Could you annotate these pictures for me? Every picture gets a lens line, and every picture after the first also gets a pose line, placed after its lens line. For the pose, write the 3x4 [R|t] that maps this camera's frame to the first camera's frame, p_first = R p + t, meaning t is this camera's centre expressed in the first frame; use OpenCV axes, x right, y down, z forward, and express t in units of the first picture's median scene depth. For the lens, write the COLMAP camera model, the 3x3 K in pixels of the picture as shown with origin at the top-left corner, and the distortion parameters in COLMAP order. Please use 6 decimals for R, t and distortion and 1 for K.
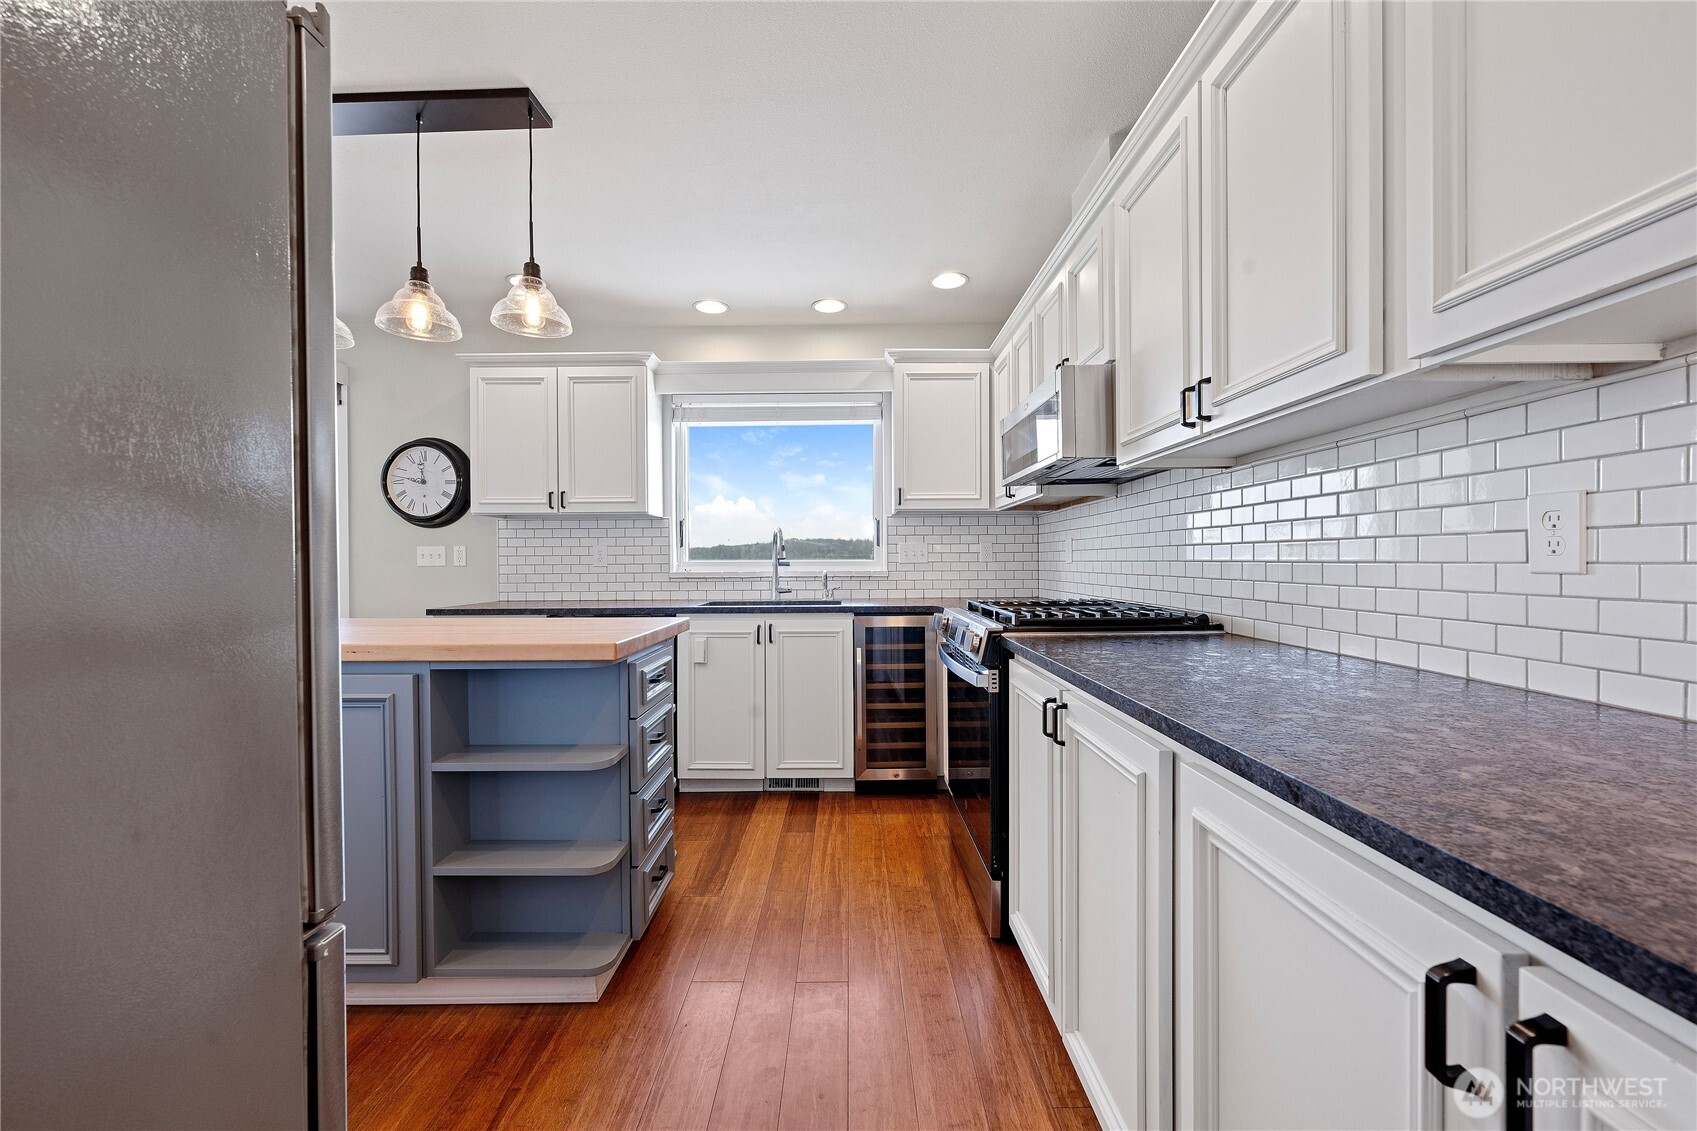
lens RADIAL K [[673.8, 0, 844.7], [0, 673.8, 568.1], [0, 0, 1]] dist [-0.001058, -0.000151]
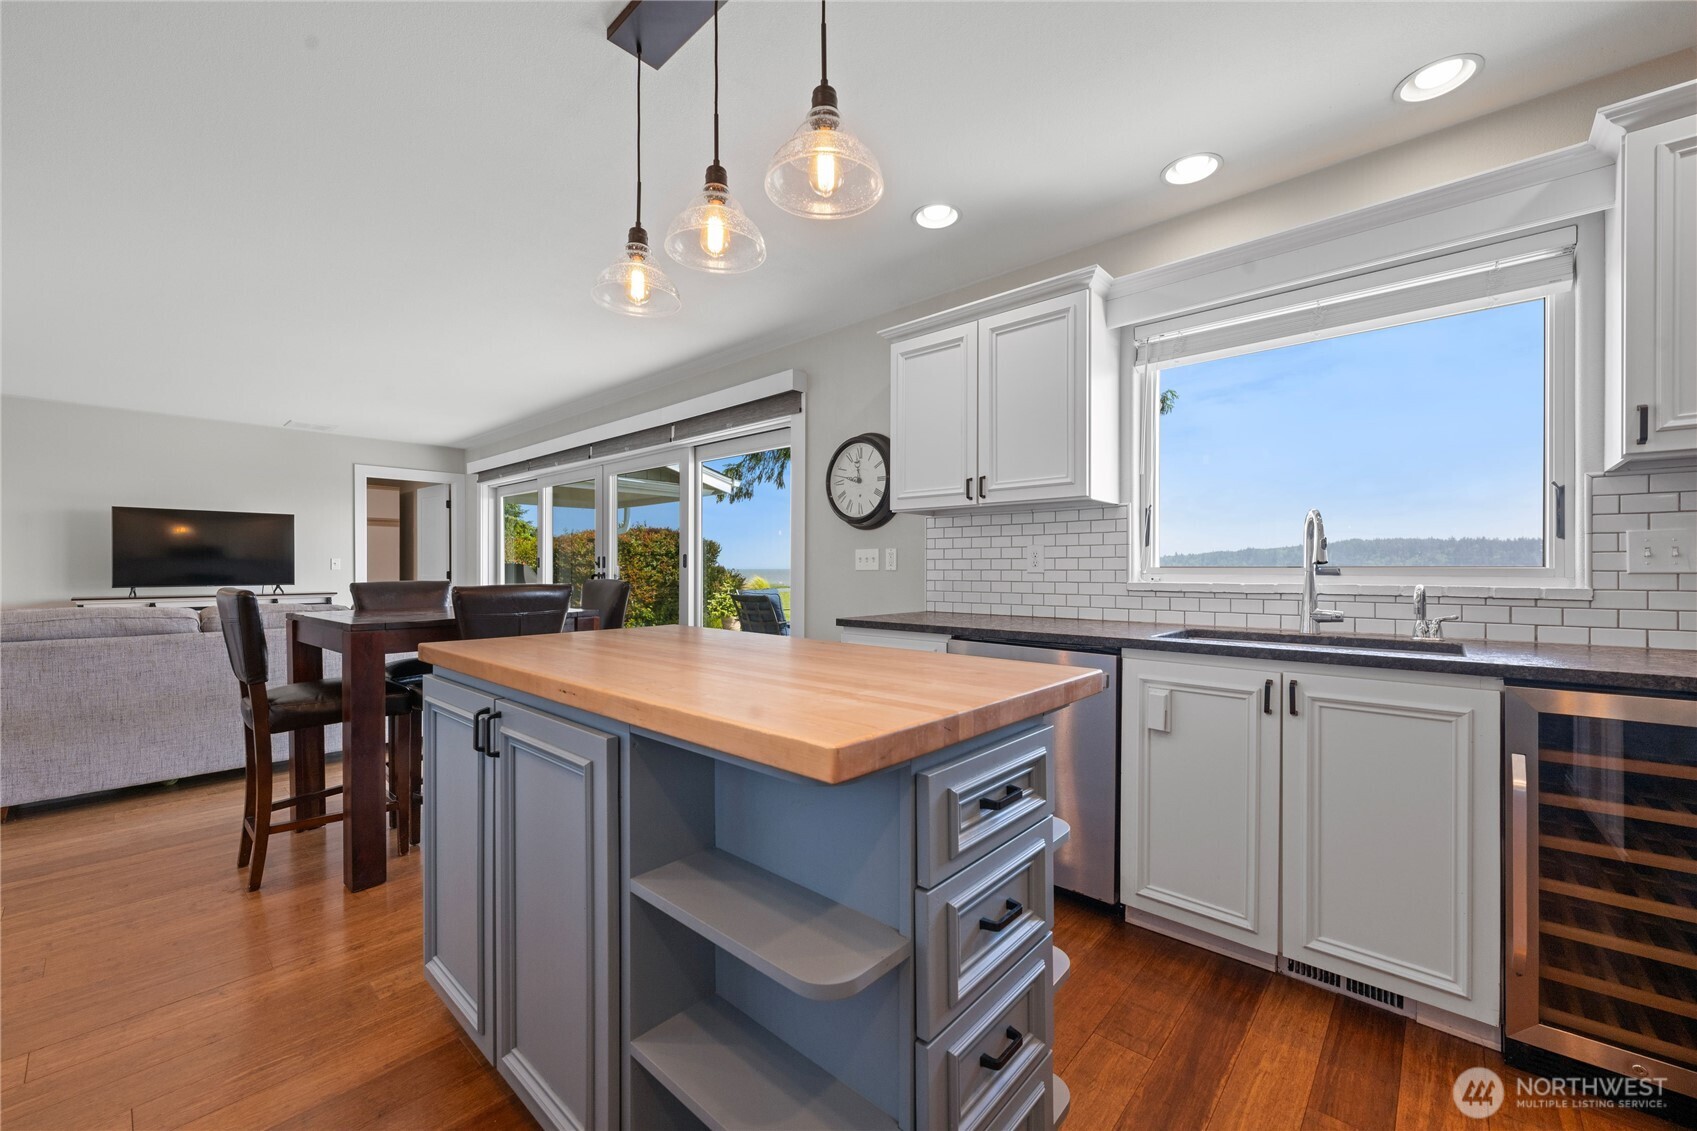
lens RADIAL K [[673.8, 0, 844.7], [0, 673.8, 568.1], [0, 0, 1]] dist [-0.001058, -0.000151]
pose [[0.748849, 0.006806, -0.662705, -0.018350], [-0.012011, 0.999922, -0.003304, -0.002871], [0.662631, 0.010434, 0.748873, 0.306961]]
